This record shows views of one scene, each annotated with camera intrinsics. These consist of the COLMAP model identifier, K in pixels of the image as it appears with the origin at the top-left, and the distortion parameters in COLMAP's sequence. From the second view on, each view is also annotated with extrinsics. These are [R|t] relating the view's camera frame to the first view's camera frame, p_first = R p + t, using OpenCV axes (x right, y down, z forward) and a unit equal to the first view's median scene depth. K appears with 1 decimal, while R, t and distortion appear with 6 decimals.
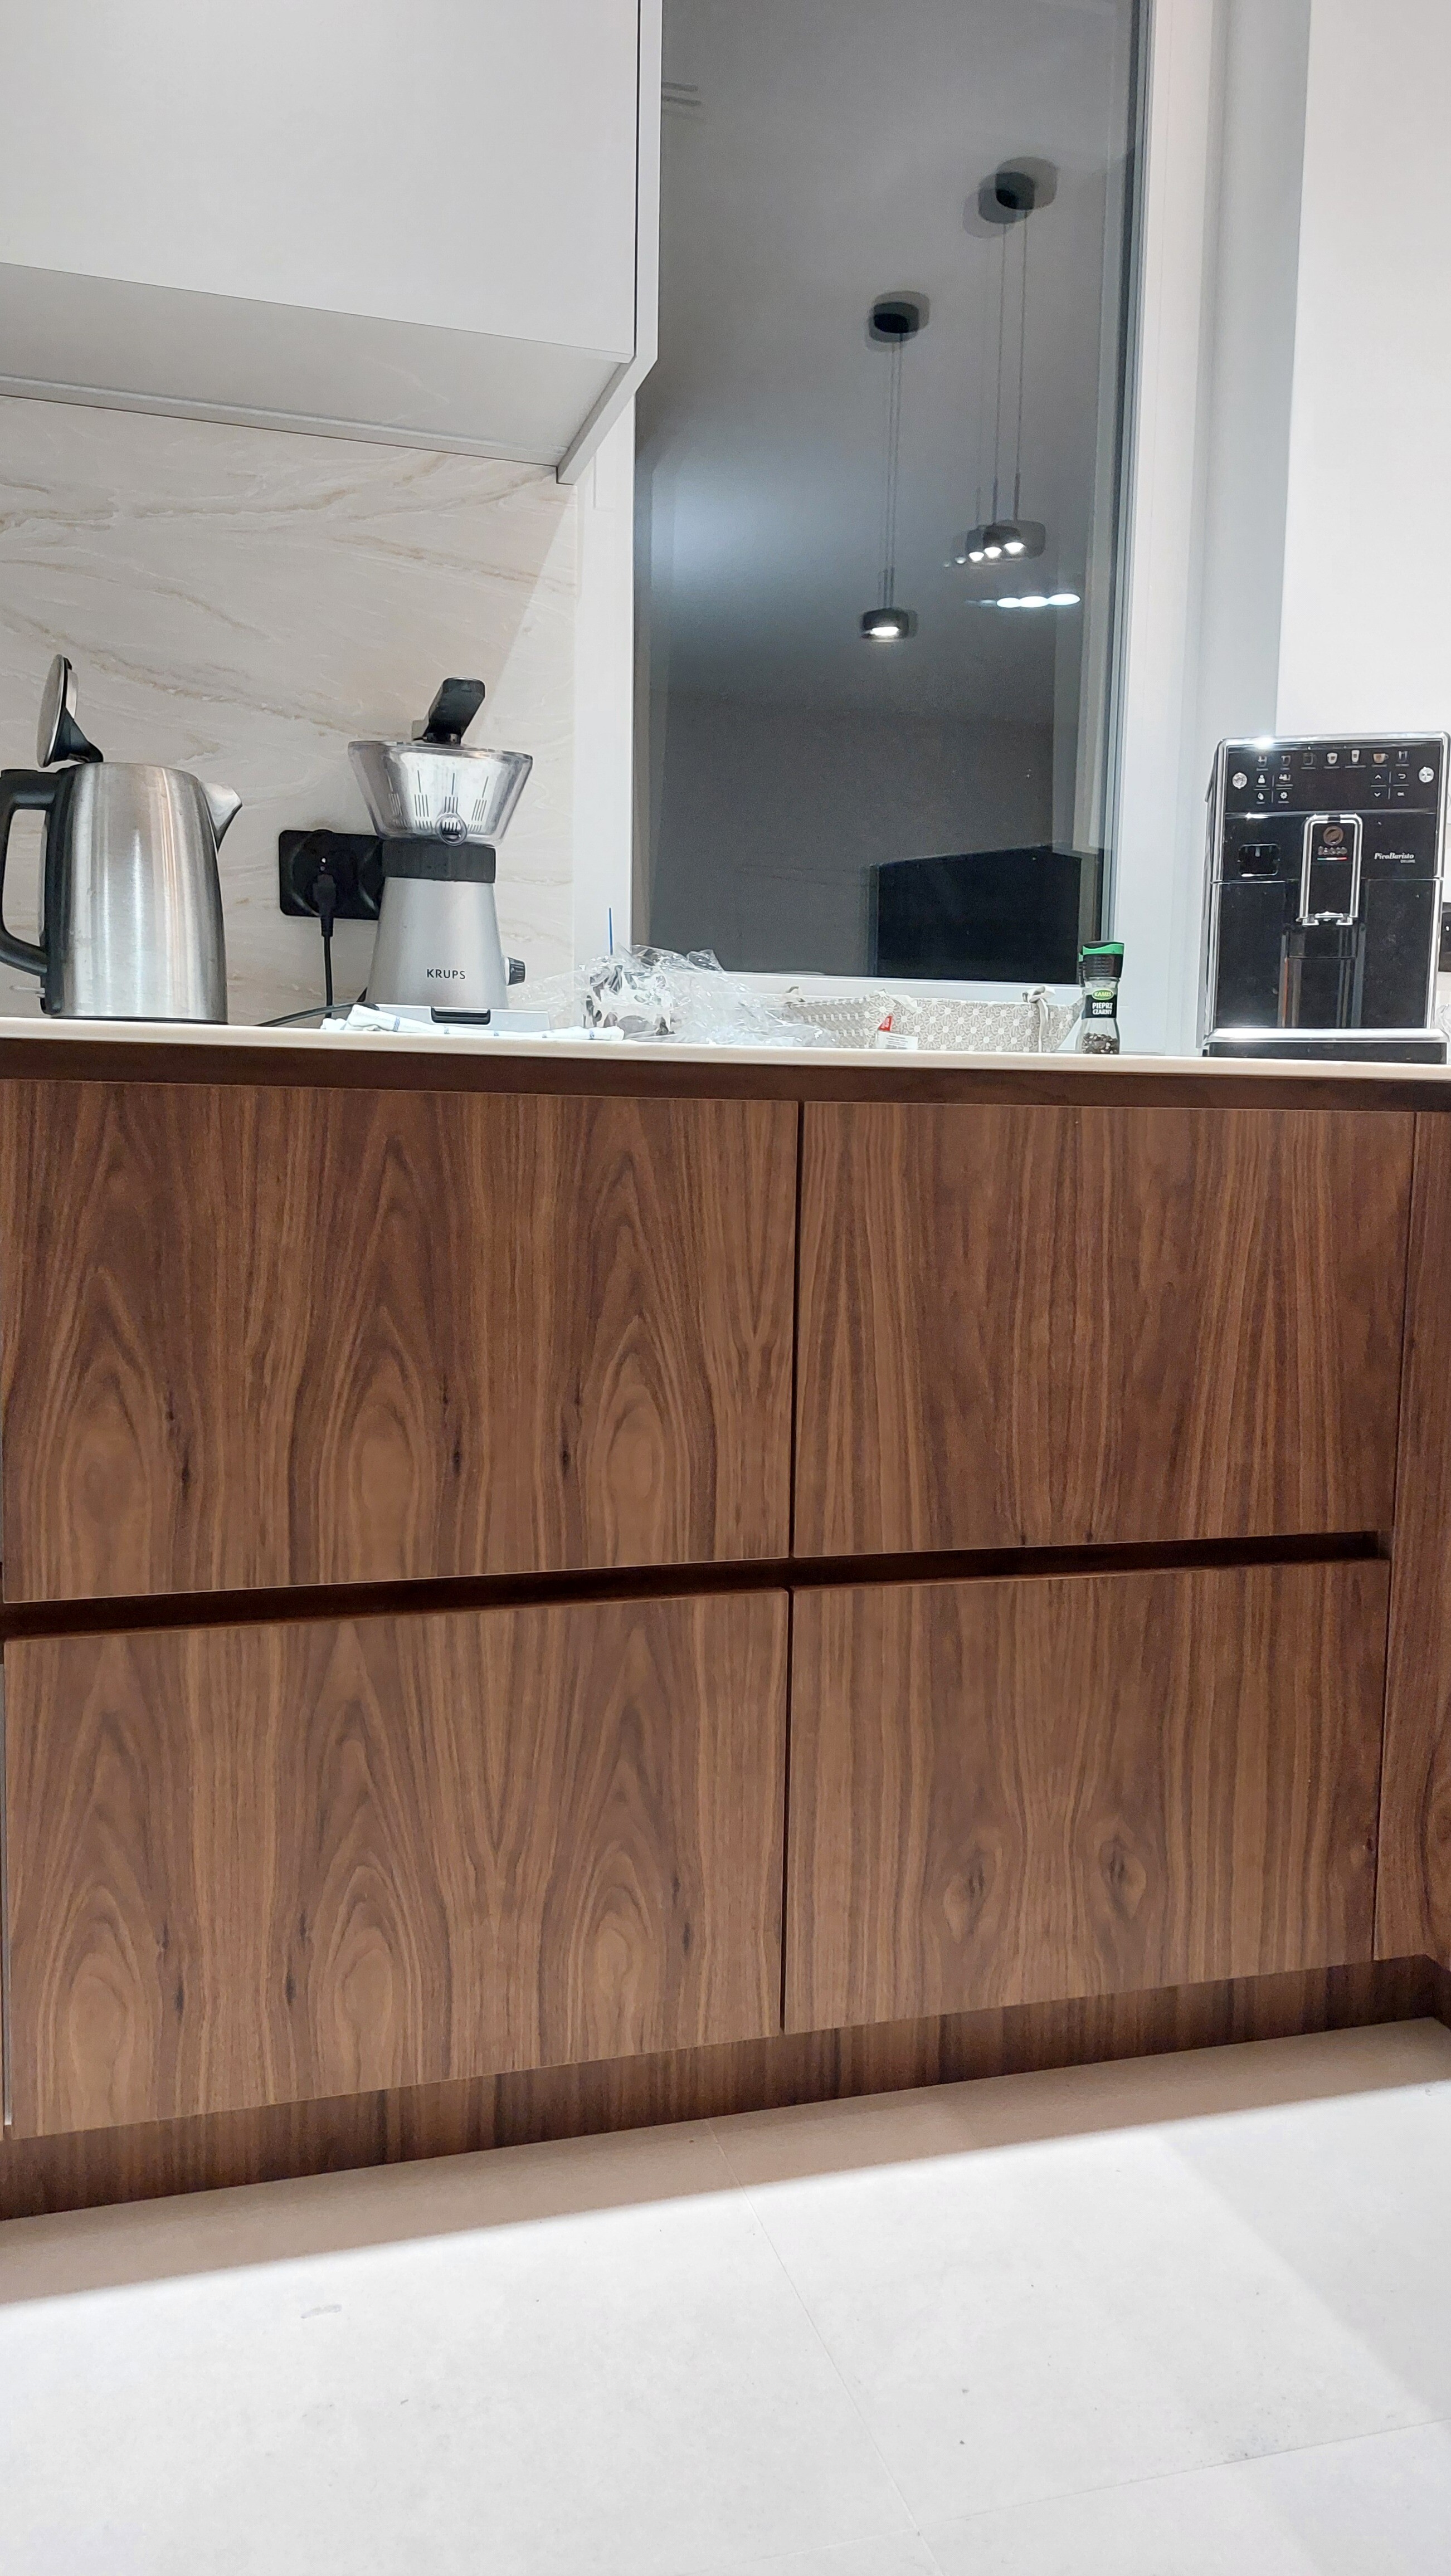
lens RADIAL K [[1858.9, 0, 684.4], [0, 1858.9, 1298.4], [0, 0, 1]] dist [0.072725, -0.082317]
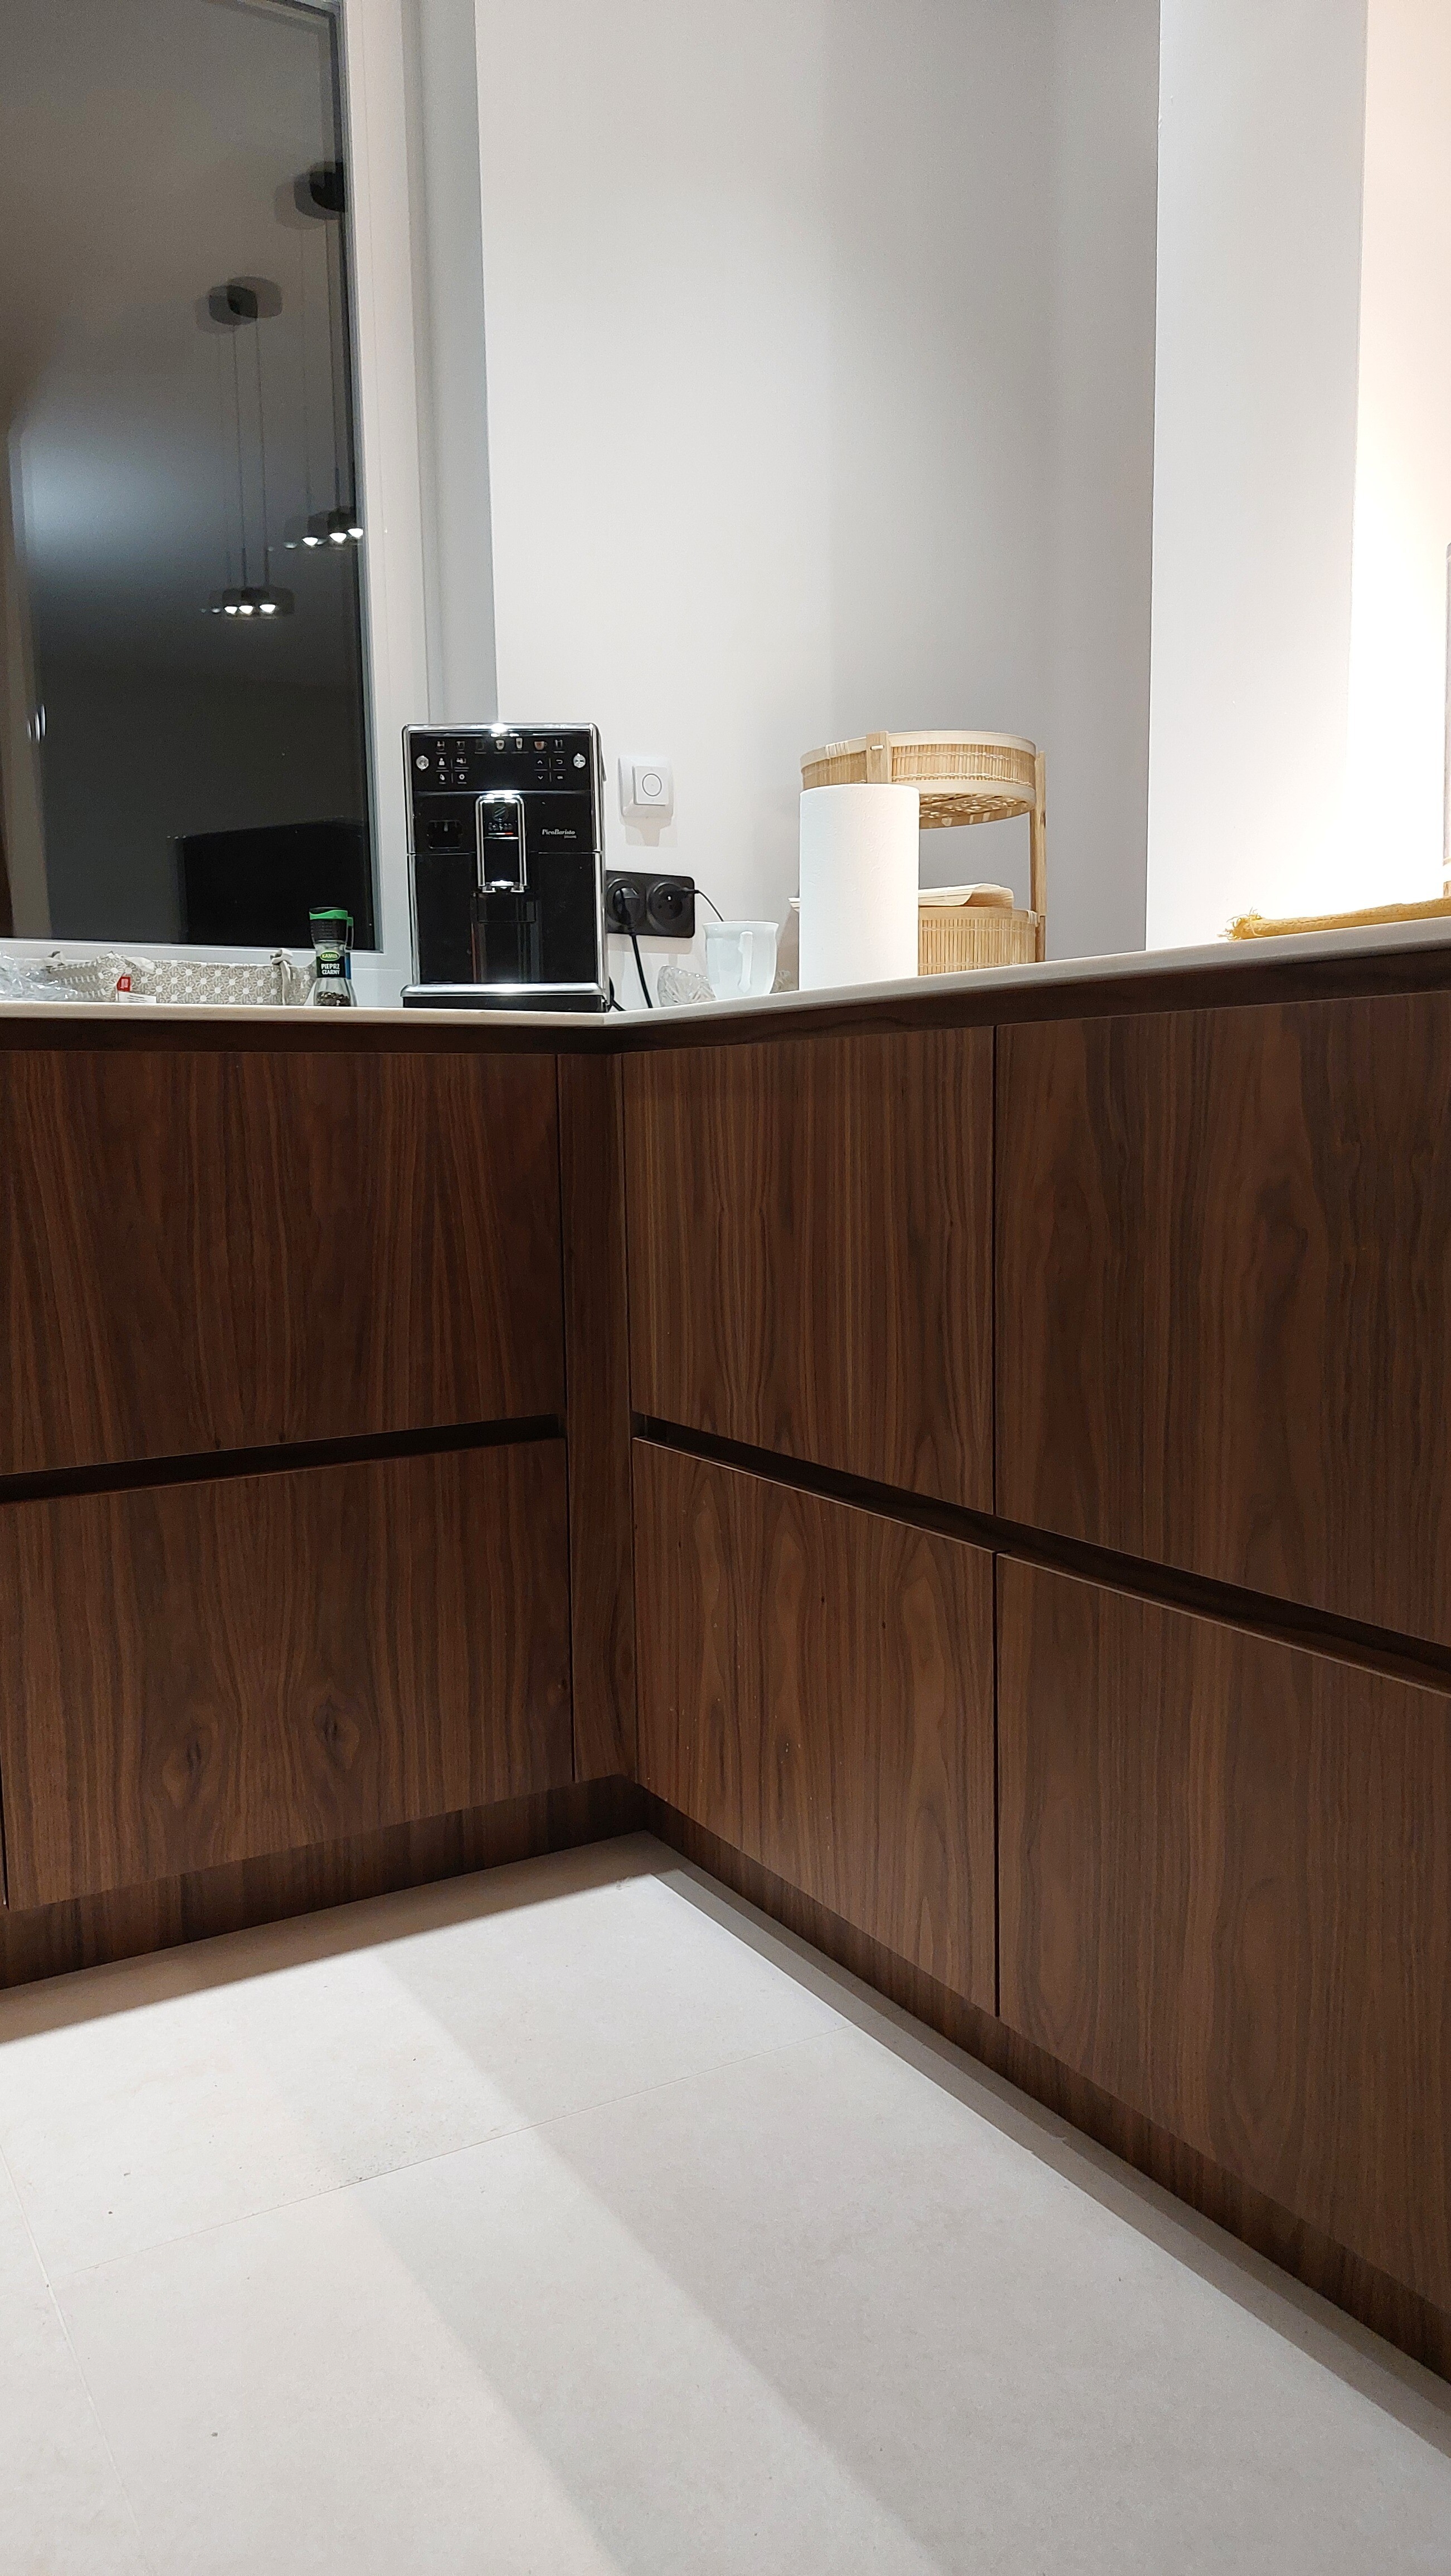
lens RADIAL K [[1858.9, 0, 708.4], [0, 1858.9, 1313.2], [0, 0, 1]] dist [0.072725, -0.082317]
pose [[0.966929, -0.061651, 0.247481, 0.187292], [0.057004, 0.998038, 0.025908, 0.037763], [-0.248593, -0.010944, 0.968546, -0.147015]]
